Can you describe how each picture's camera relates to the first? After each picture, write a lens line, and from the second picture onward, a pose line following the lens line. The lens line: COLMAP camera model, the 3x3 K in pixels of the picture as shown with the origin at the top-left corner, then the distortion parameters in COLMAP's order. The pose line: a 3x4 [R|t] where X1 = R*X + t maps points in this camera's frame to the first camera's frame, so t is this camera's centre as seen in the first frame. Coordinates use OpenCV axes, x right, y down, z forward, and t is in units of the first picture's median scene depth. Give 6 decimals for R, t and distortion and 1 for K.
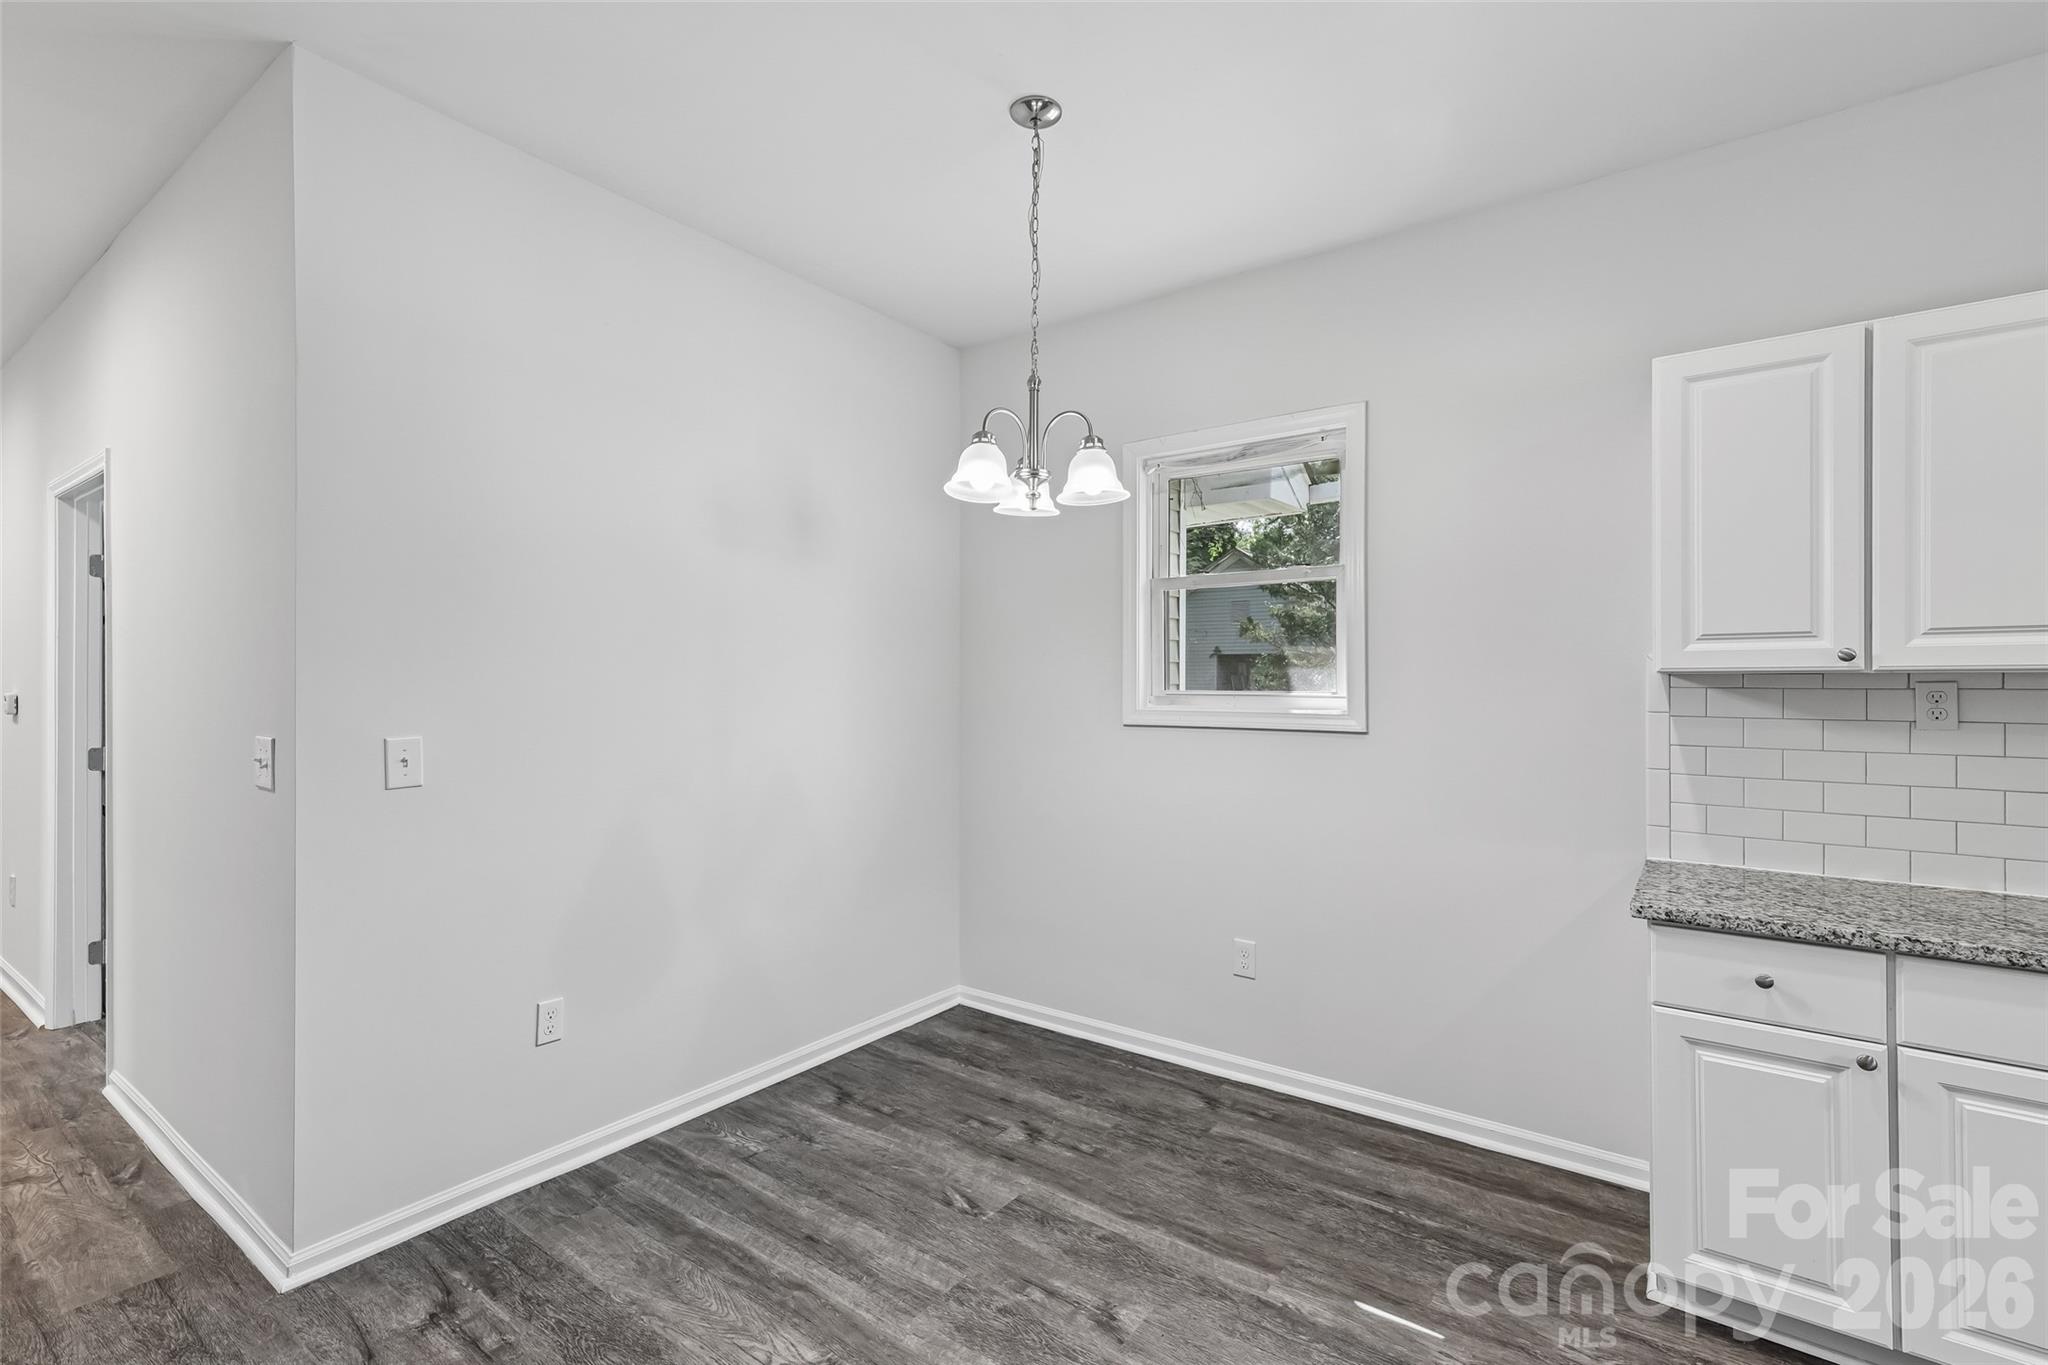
lens RADIAL K [[886.3, 0, 1004.2], [0, 886.3, 684.4], [0, 0, 1]] dist [0.012263, 0.001216]
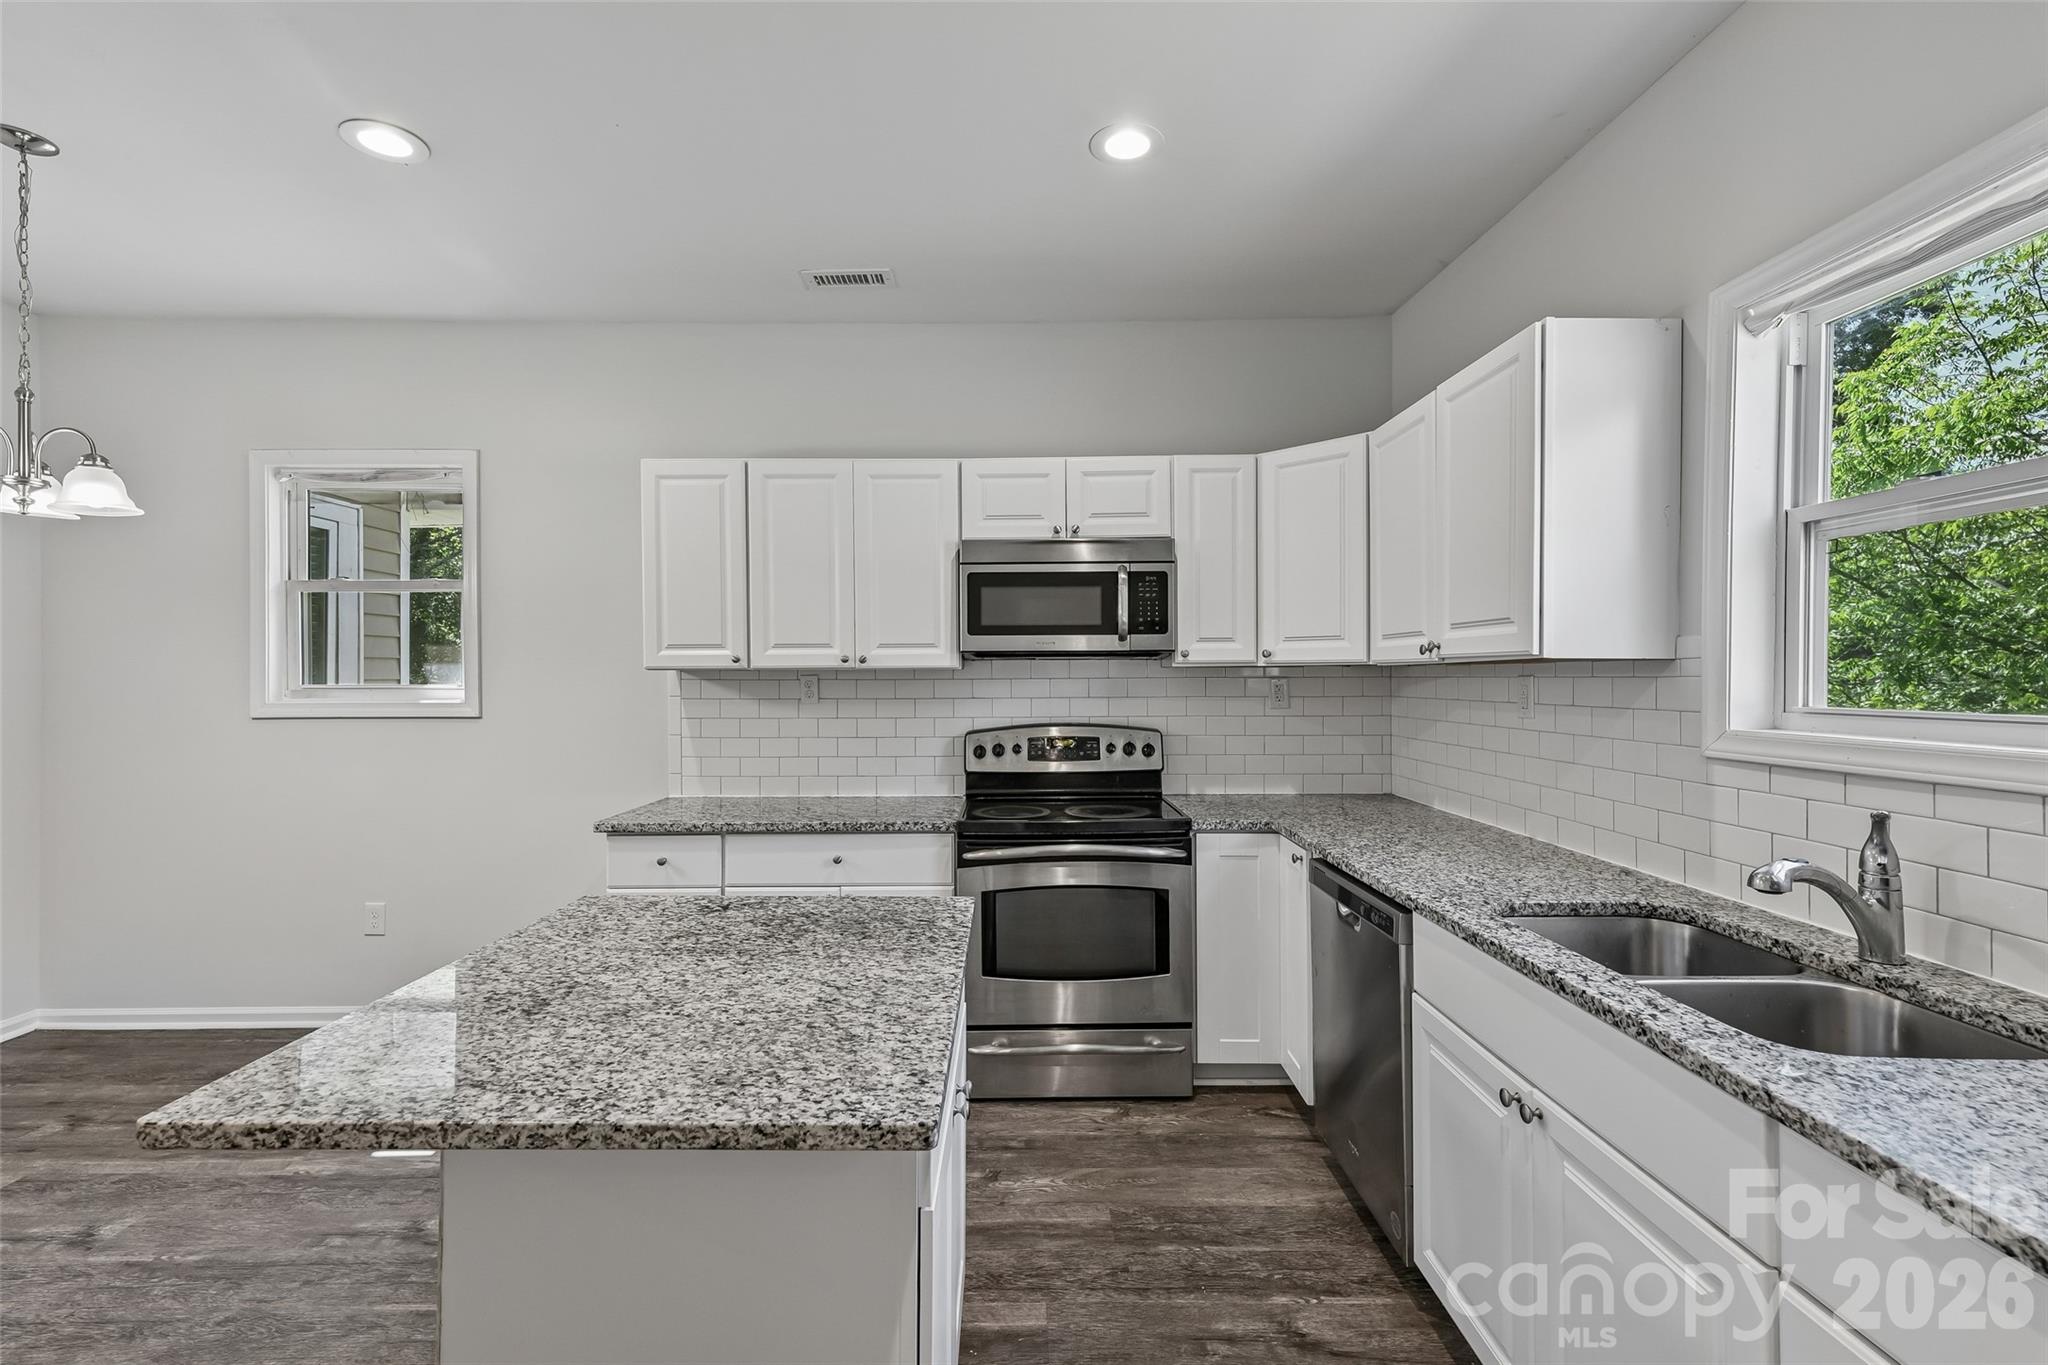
lens RADIAL K [[886.3, 0, 1005.9], [0, 886.3, 675.4], [0, 0, 1]] dist [0.012263, 0.001216]
pose [[0.811925, -0.002309, 0.583757, 0.350086], [0.005291, 0.999980, -0.003404, 0.005039], [-0.583738, 0.005852, 0.811921, -0.546744]]
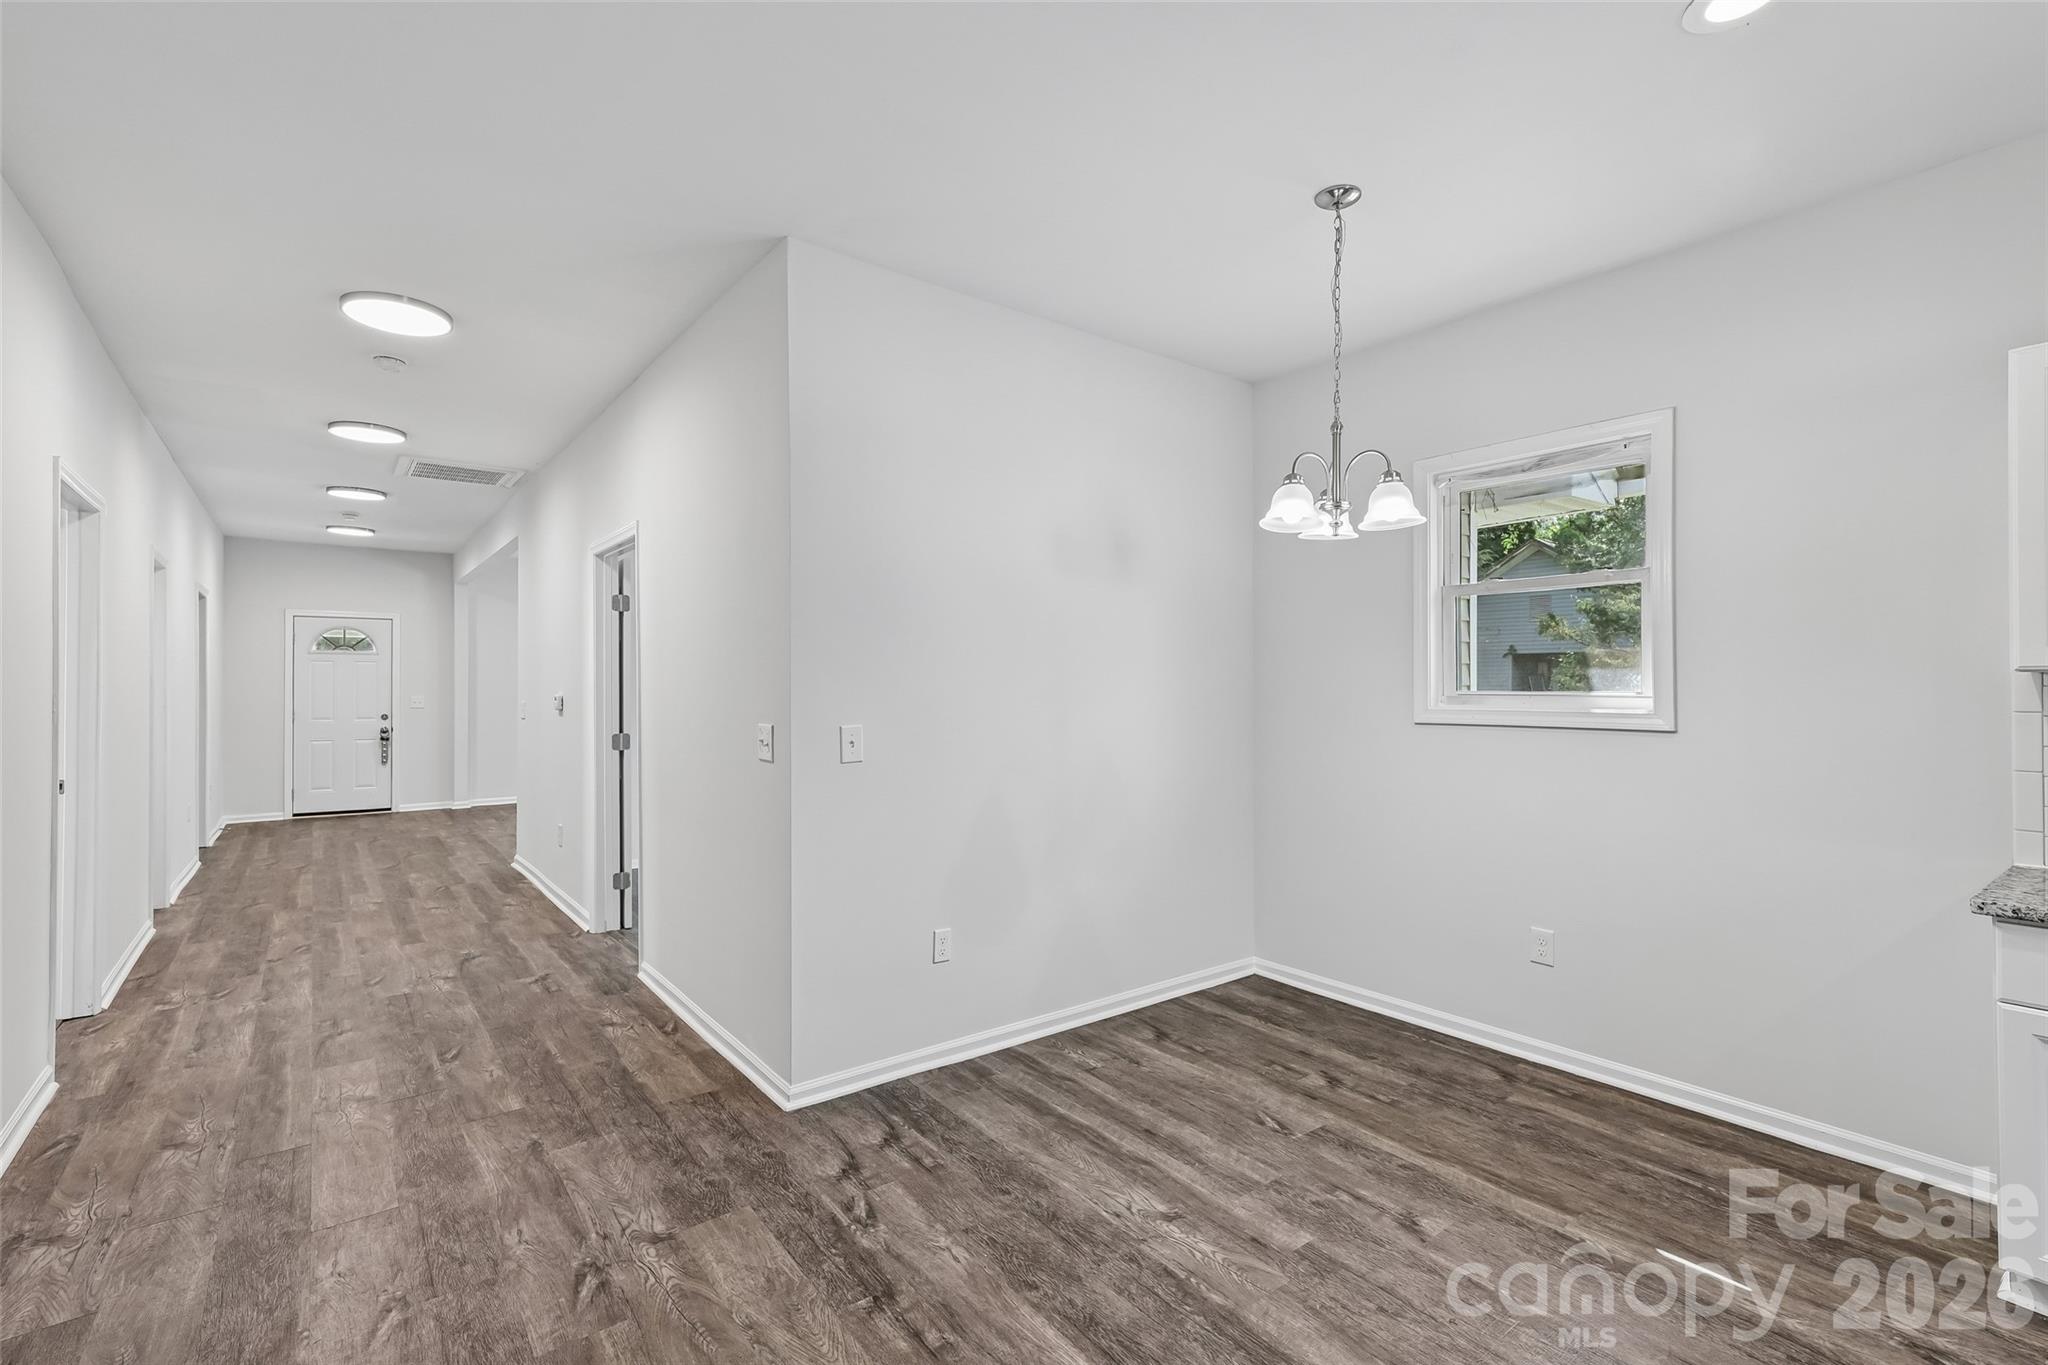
lens RADIAL K [[886.3, 0, 1022.6], [0, 886.3, 688.0], [0, 0, 1]] dist [0.012263, 0.001216]
pose [[0.964262, -0.003567, -0.264927, -0.055269], [0.003751, 0.999993, 0.000191, 0.001819], [0.264924, -0.001178, 0.964269, -0.237787]]
